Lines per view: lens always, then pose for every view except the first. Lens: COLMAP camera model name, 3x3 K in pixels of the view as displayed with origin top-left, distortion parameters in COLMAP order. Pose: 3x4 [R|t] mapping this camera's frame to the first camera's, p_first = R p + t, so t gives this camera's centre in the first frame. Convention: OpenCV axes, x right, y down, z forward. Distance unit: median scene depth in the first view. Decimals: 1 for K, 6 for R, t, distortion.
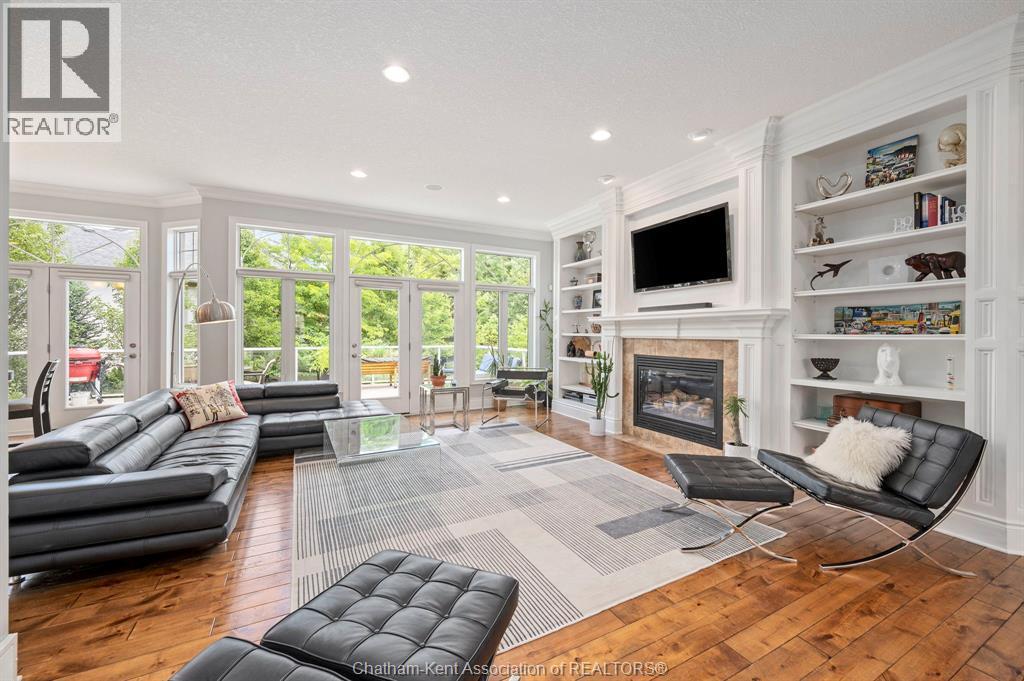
lens RADIAL K [[403.2, 0, 510.2], [0, 403.2, 334.7], [0, 0, 1]] dist [0.002330, 0.000048]
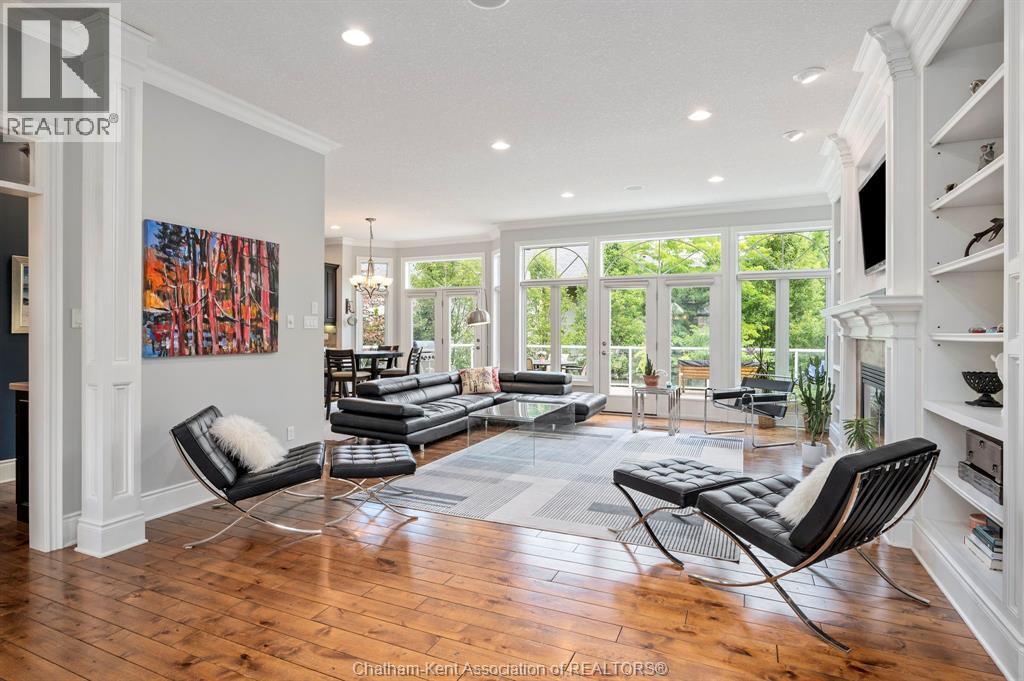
lens RADIAL K [[515.3, 0, 514.5], [0, 515.3, 336.1], [0, 0, 1]] dist [-0.002468, -0.000257]
pose [[0.620535, 0.006205, -0.784154, 0.827993], [-0.003632, 0.999981, 0.005039, 0.001322], [0.784170, -0.000279, 0.620546, -0.048999]]
